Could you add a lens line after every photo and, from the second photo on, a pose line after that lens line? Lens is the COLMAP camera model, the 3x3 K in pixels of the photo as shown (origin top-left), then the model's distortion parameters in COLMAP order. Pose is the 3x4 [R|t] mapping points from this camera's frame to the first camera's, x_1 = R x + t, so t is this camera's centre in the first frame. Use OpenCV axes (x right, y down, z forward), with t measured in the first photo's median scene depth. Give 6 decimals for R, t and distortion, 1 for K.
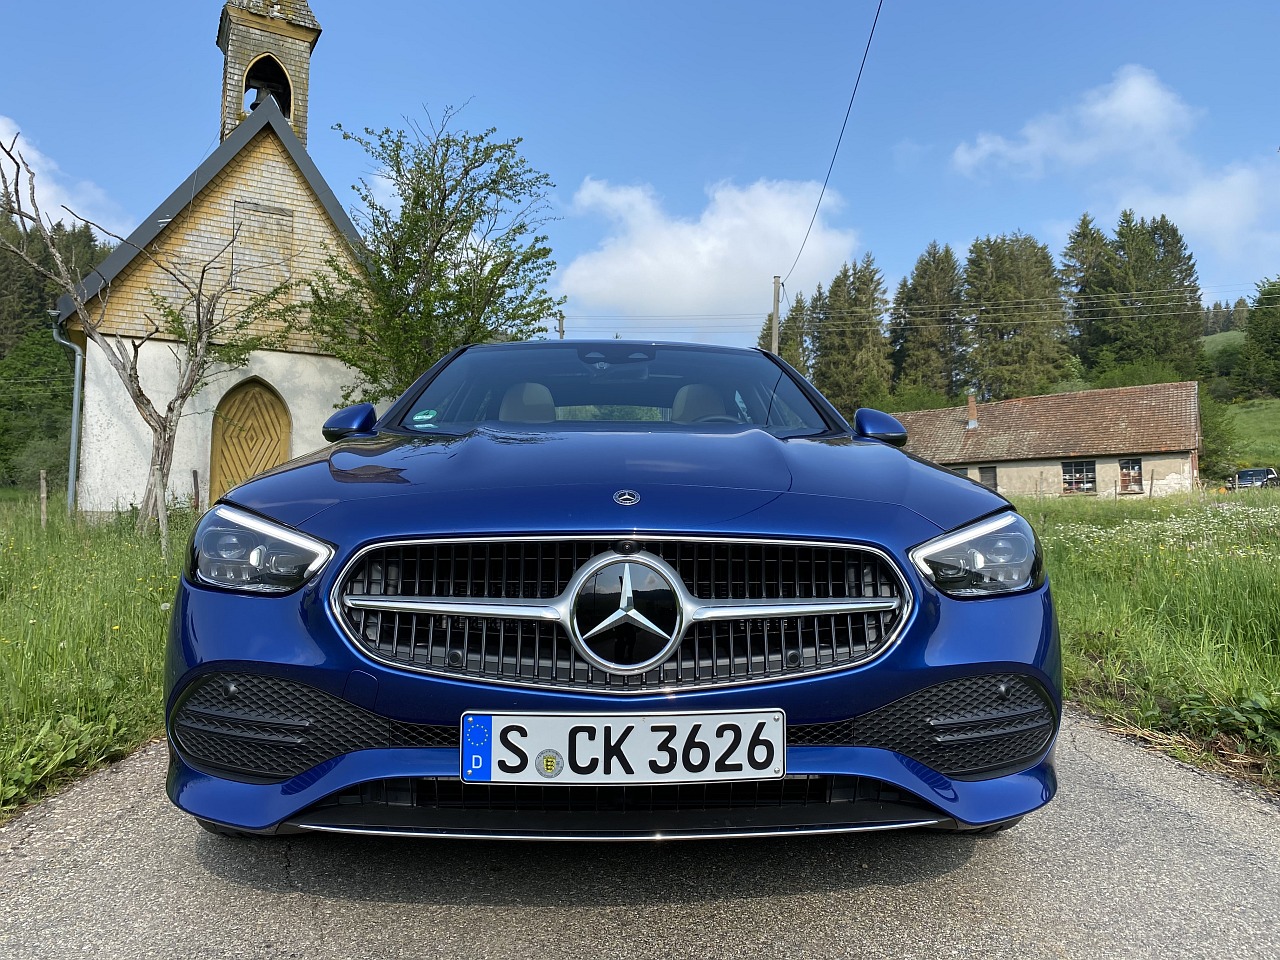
lens RADIAL K [[989.3, 0, 643.5], [0, 989.3, 475.0], [0, 0, 1]] dist [-0.036605, 0.061545]
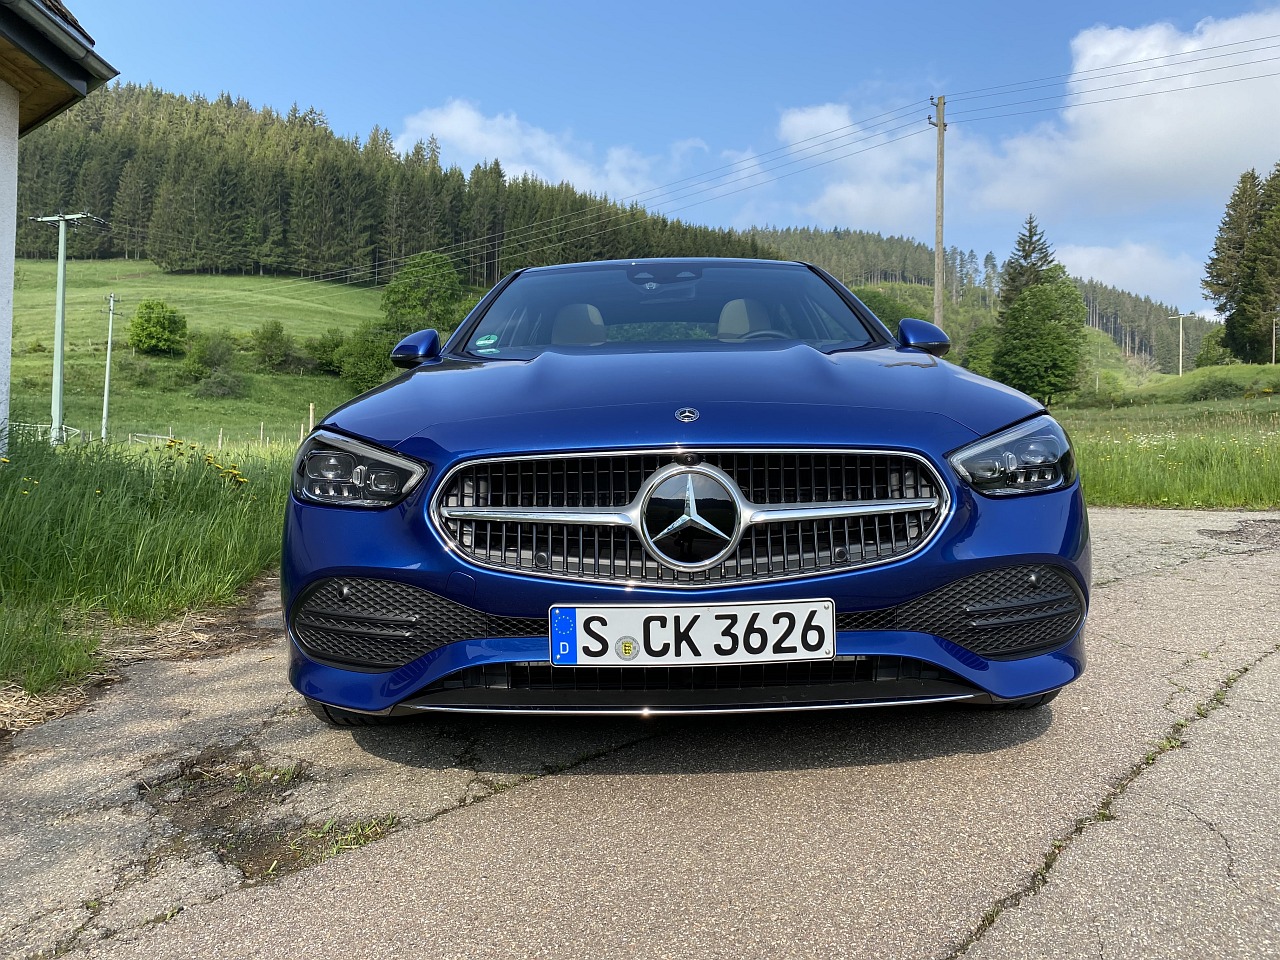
lens RADIAL K [[988.0, 0, 622.7], [0, 988.0, 479.5], [0, 0, 1]] dist [0.011026, 0.005741]
pose [[0.997609, -0.024747, -0.064533, -0.020375], [0.030636, 0.995294, 0.091933, -0.008569], [0.061954, -0.093690, 0.993672, -0.118972]]
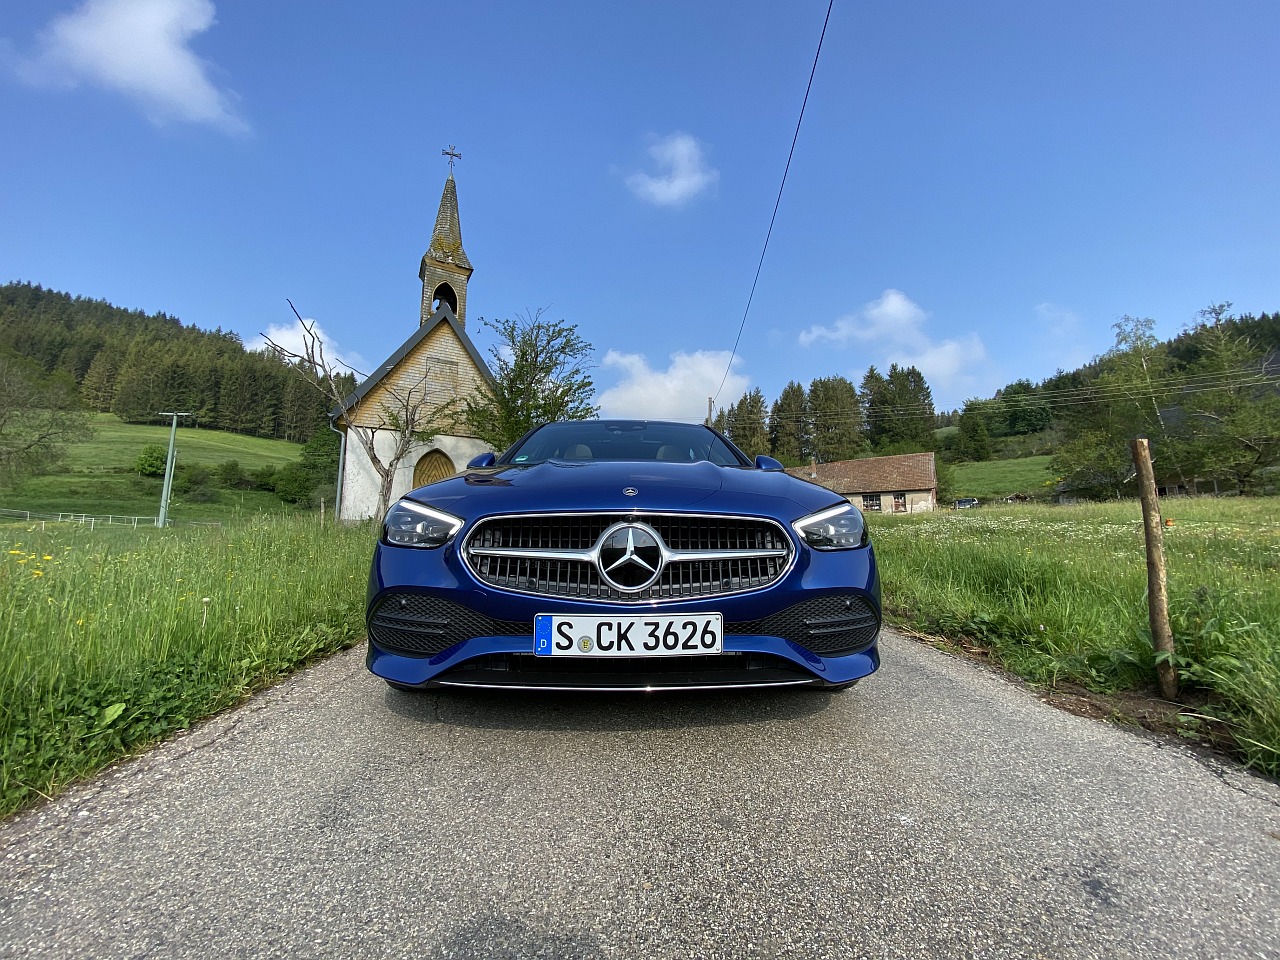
lens RADIAL K [[514.2, 0, 636.6], [0, 514.2, 479.8], [0, 0, 1]] dist [0.027146, -0.024517]
pose [[0.999964, -0.001141, -0.008457, 0.001506], [0.000758, 0.998978, -0.045197, 0.044279], [0.008500, 0.045189, 0.998942, 0.085155]]
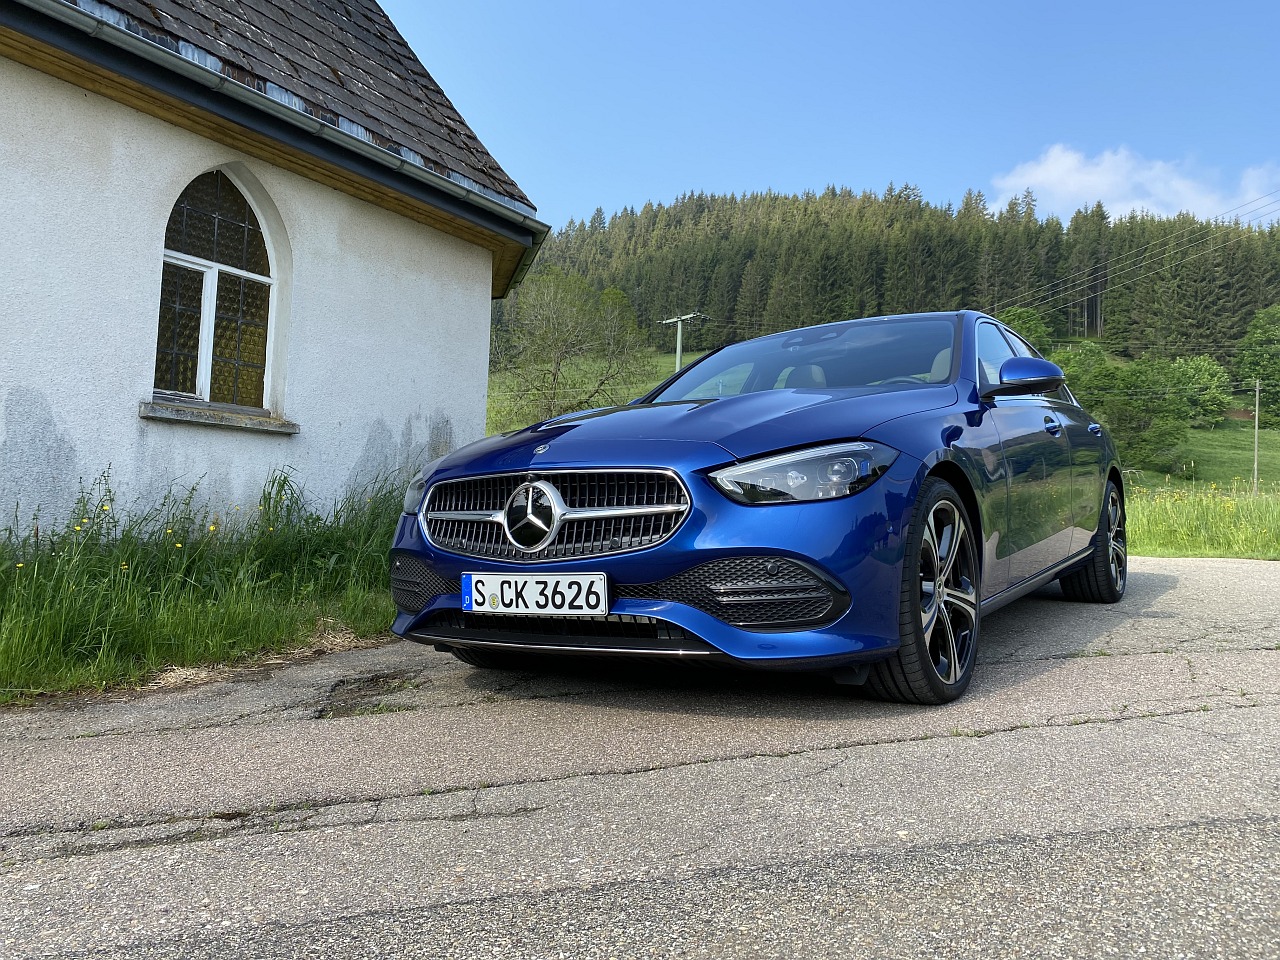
lens RADIAL K [[983.4, 0, 635.8], [0, 983.4, 472.8], [0, 0, 1]] dist [0.009313, -0.002105]
pose [[0.798577, -0.055282, -0.599348, 1.125545], [0.063873, 0.997934, -0.006942, 0.085121], [0.598494, -0.032738, 0.800458, -0.247760]]
